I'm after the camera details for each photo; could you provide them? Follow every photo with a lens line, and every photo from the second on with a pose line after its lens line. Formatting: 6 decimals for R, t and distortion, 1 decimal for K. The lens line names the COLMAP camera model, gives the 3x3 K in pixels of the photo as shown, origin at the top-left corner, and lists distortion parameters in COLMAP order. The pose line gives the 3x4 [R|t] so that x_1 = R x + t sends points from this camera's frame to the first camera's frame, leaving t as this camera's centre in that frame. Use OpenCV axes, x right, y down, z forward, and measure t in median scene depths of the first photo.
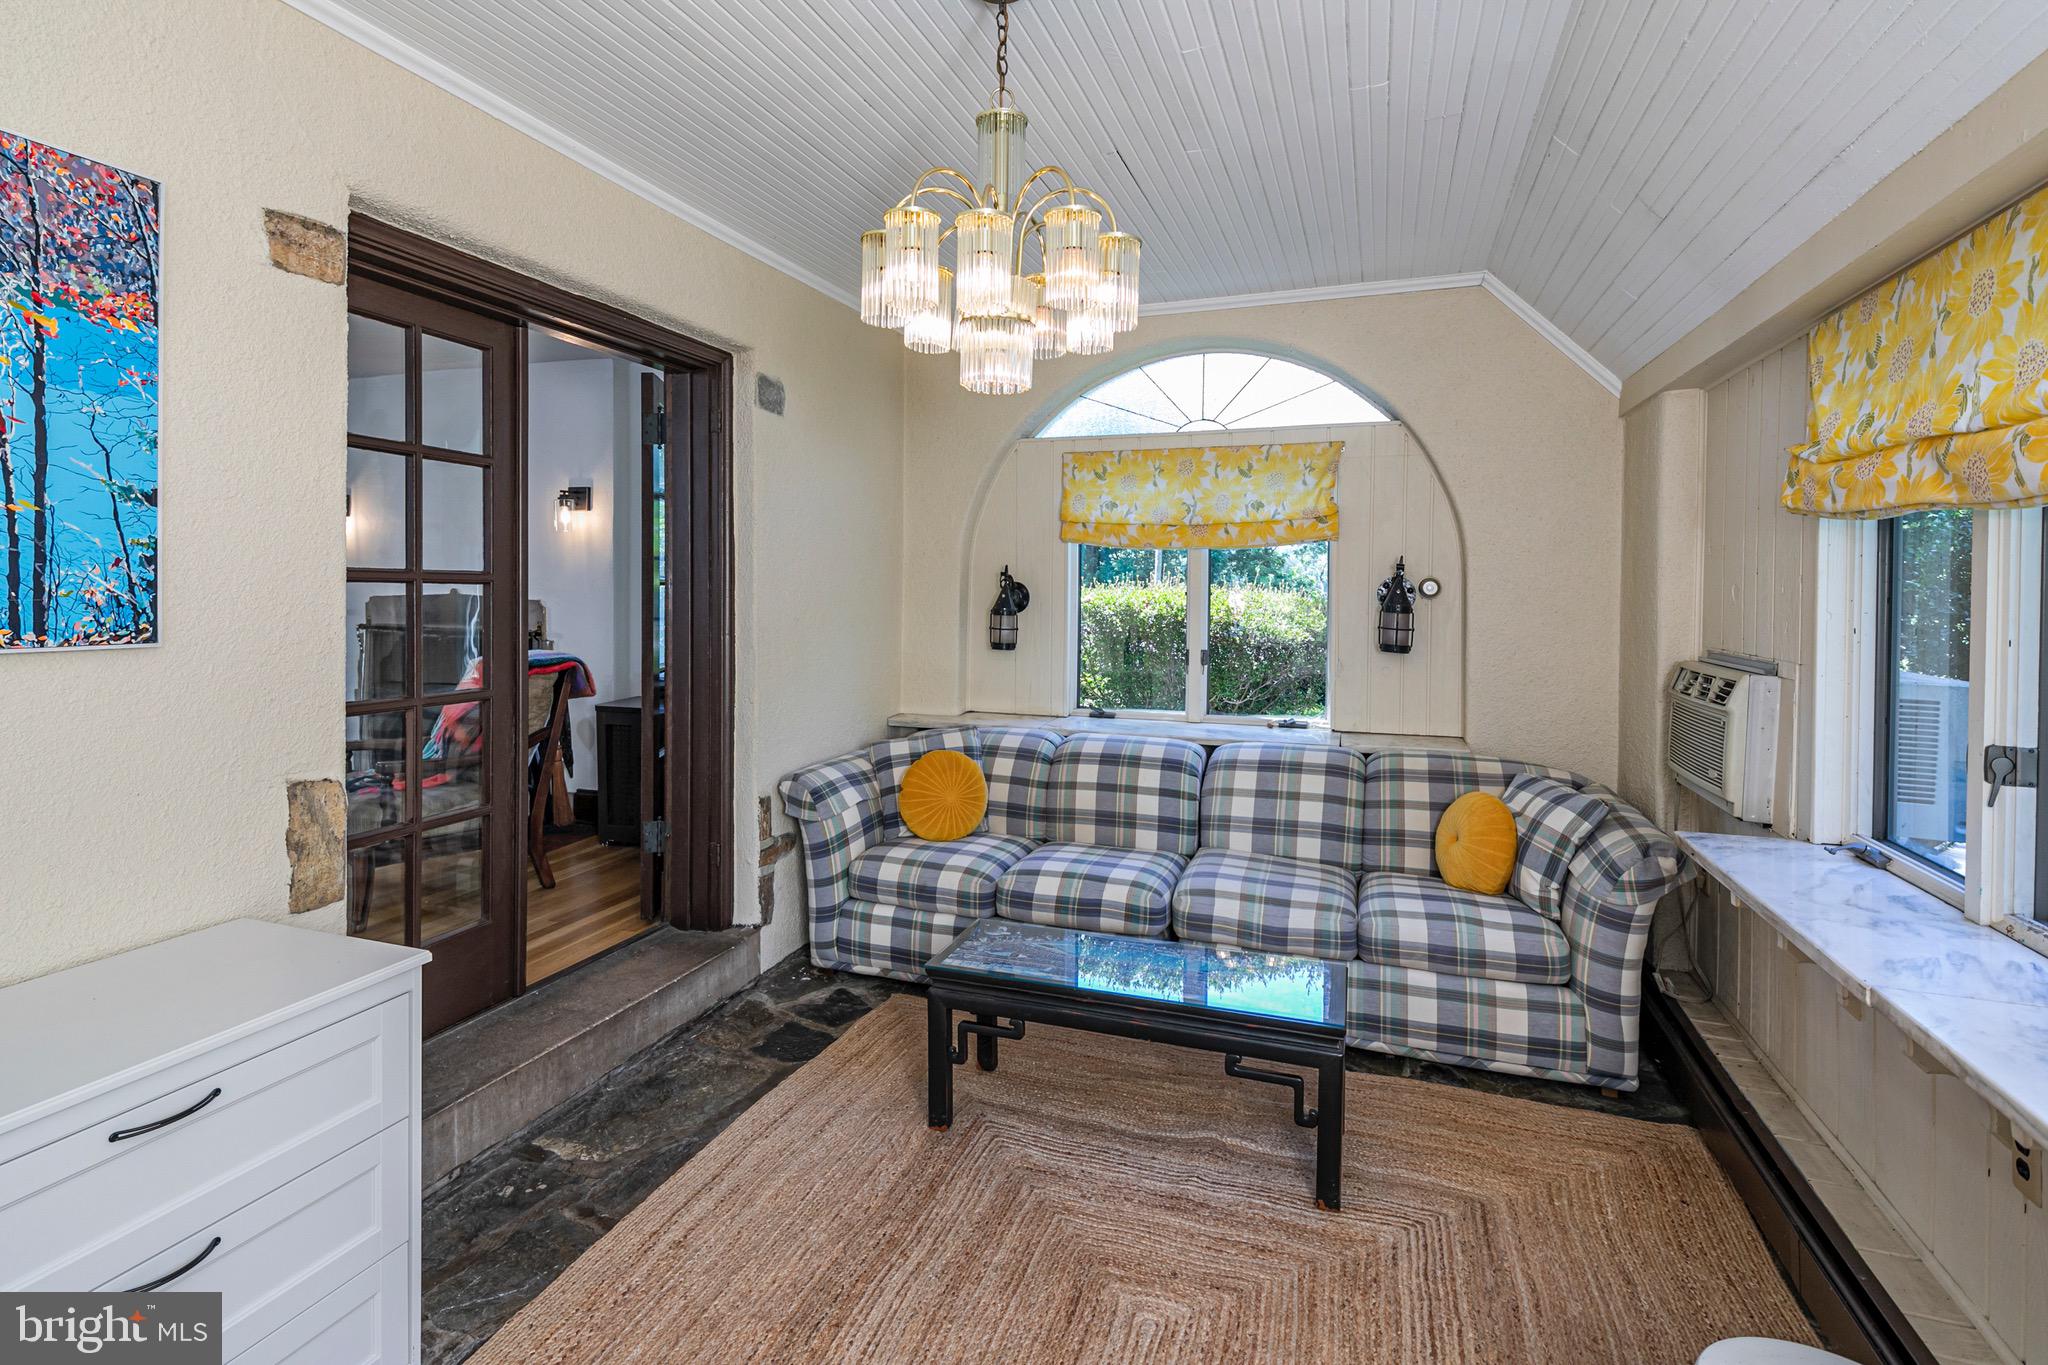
lens RADIAL K [[958.0, 0, 1013.1], [0, 958.0, 596.7], [0, 0, 1]] dist [0.025424, -0.008811]
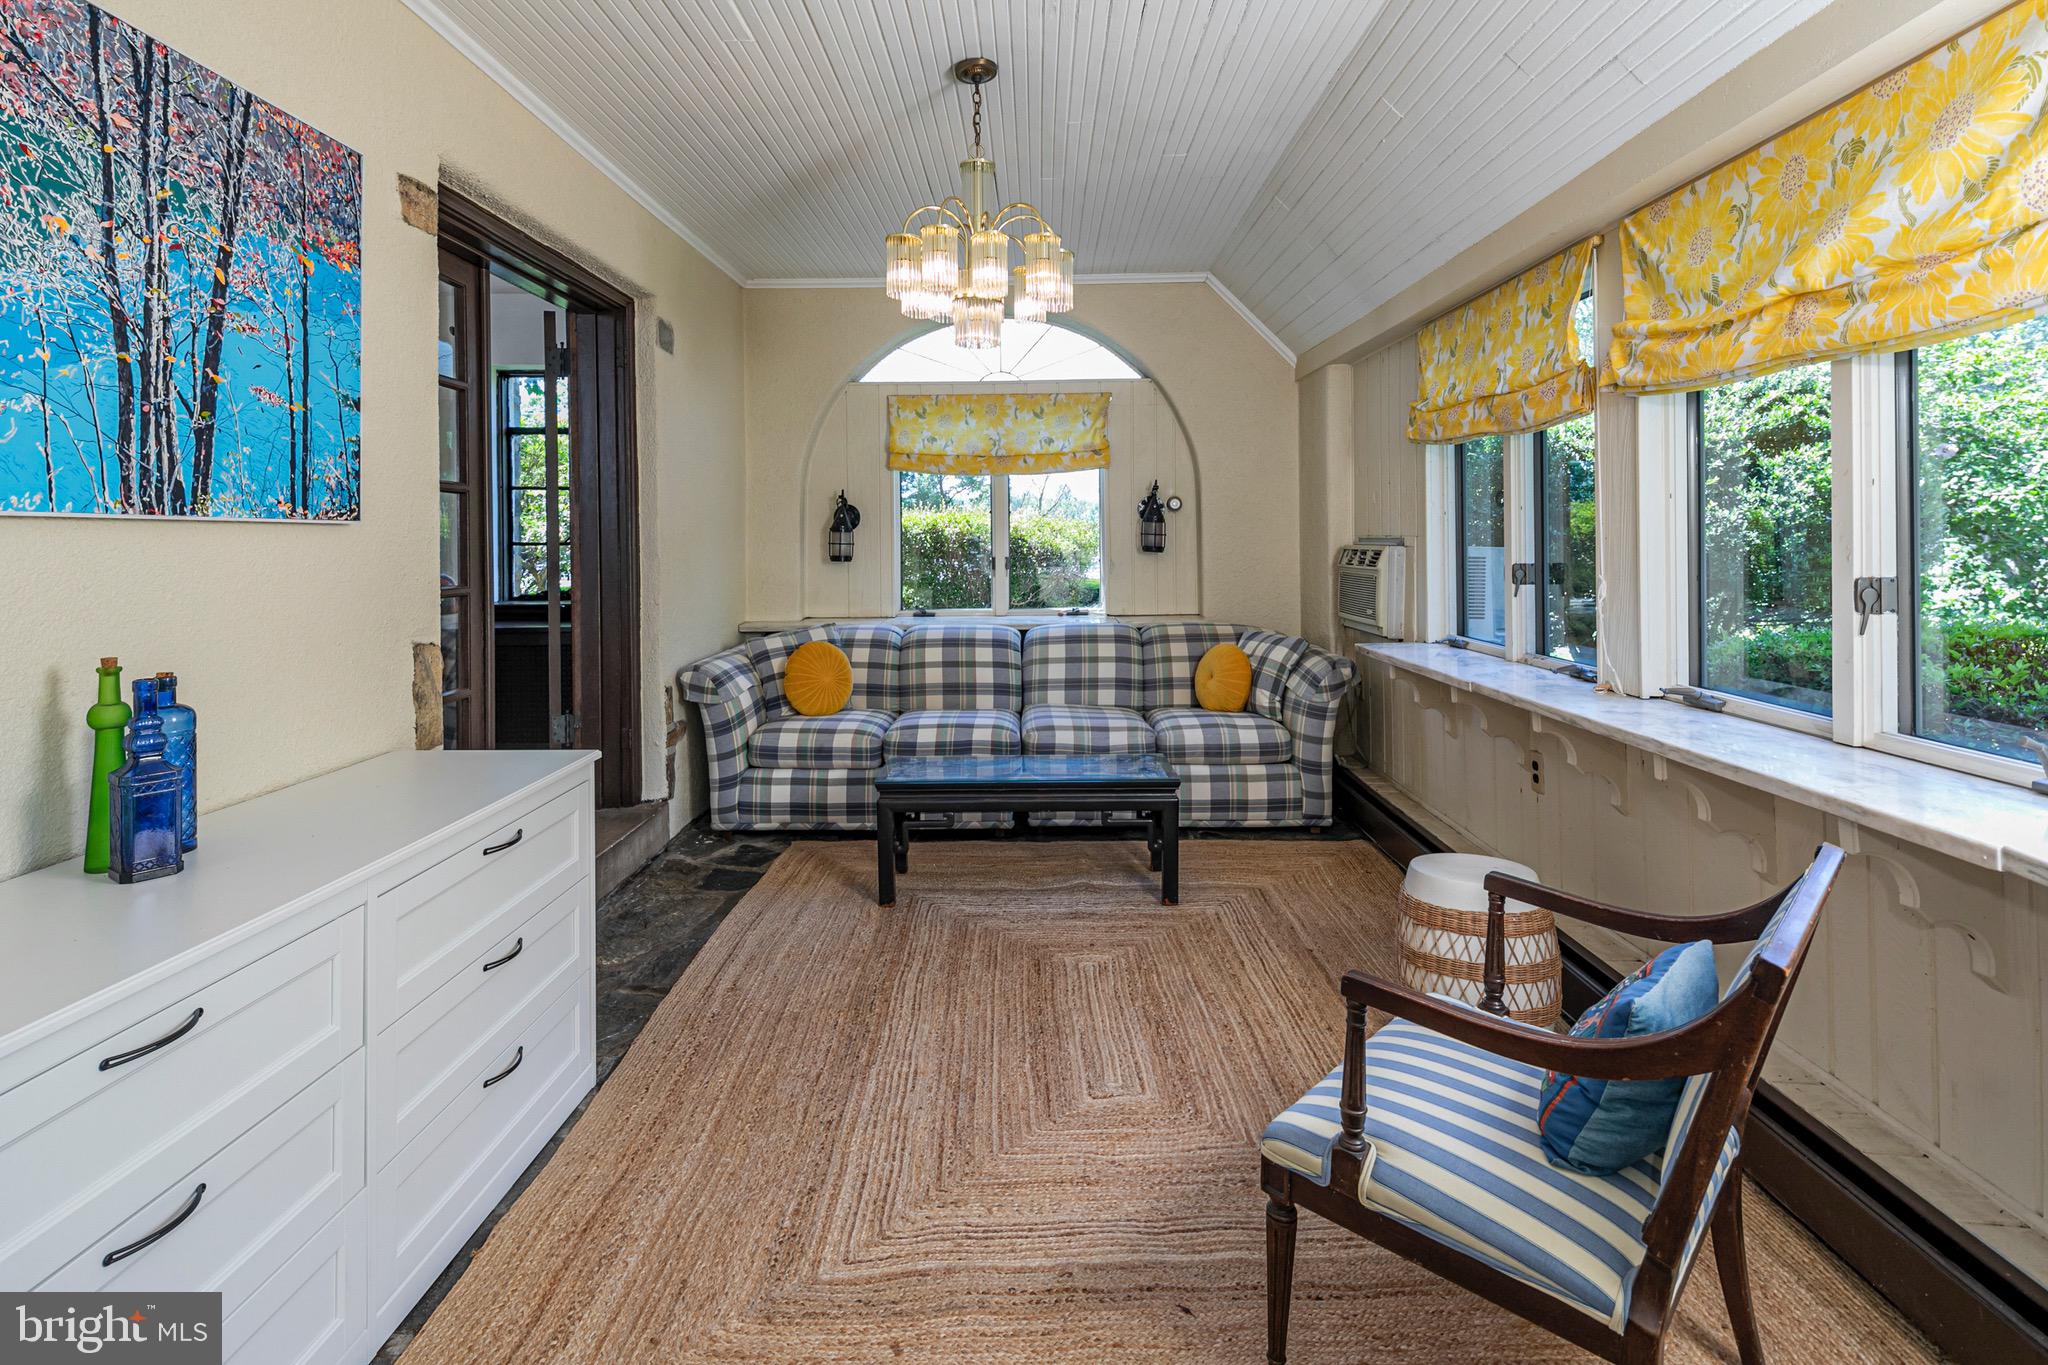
lens RADIAL K [[978.4, 0, 979.3], [0, 978.4, 532.8], [0, 0, 1]] dist [0.024080, -0.009717]
pose [[0.951988, -0.014055, 0.305812, -0.276495], [0.019496, 0.999701, -0.014743, 0.052580], [-0.305513, 0.019997, 0.951978, -0.242793]]
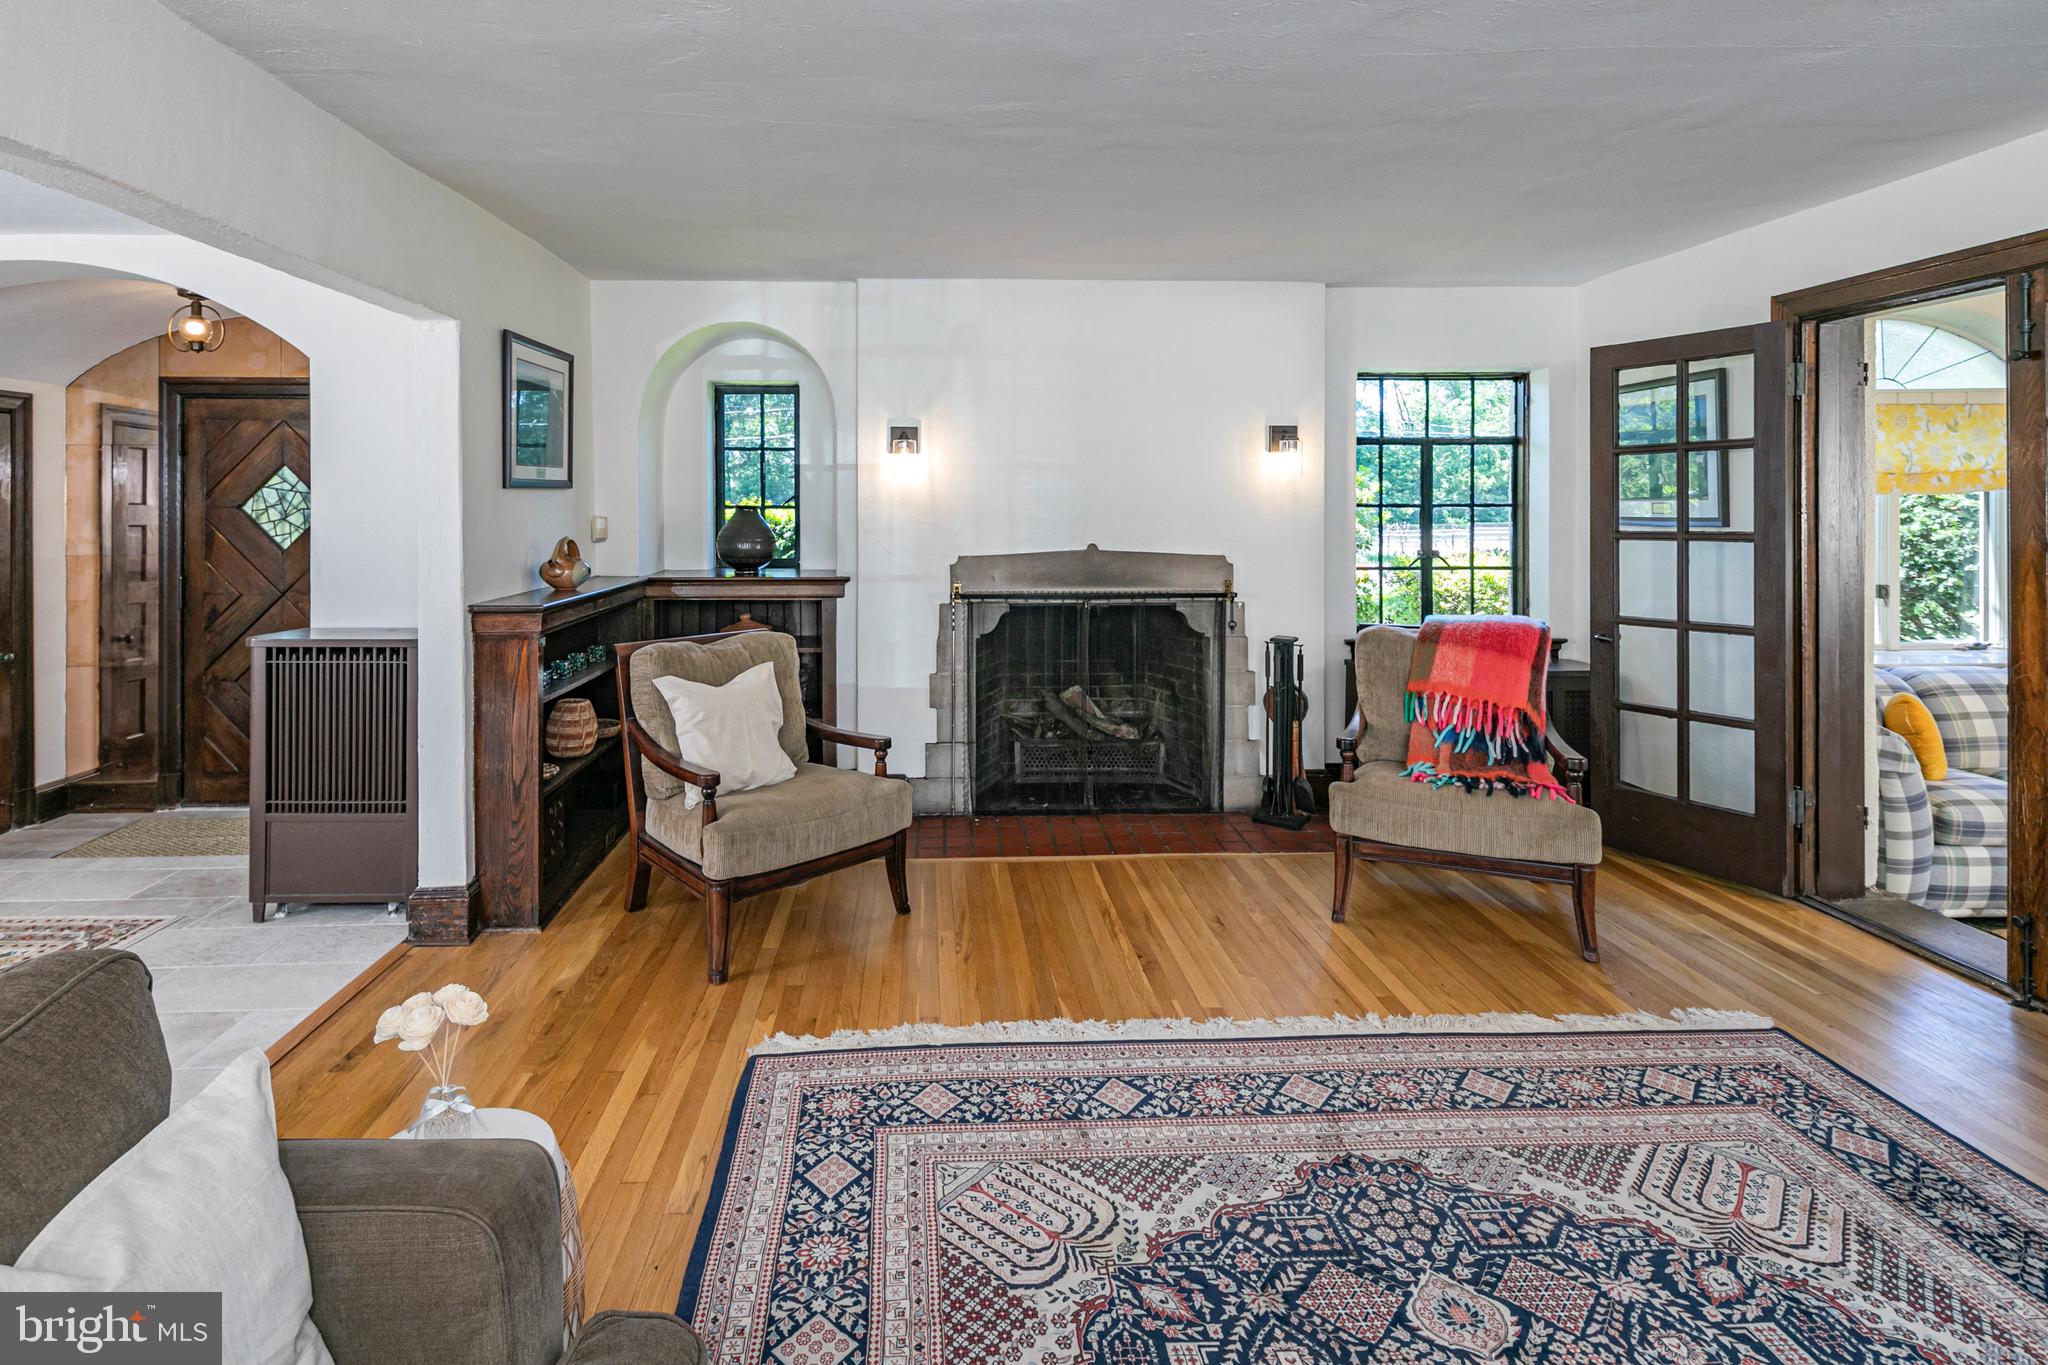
lens RADIAL K [[1008.3, 0, 874.1], [0, 1008.3, 512.6], [0, 0, 1]] dist [0.009210, -0.006619]
pose [[0.929991, -0.011460, 0.367403, -1.666590], [0.015304, 0.999854, -0.007551, -0.047947], [-0.367263, 0.012646, 0.930031, 0.435022]]
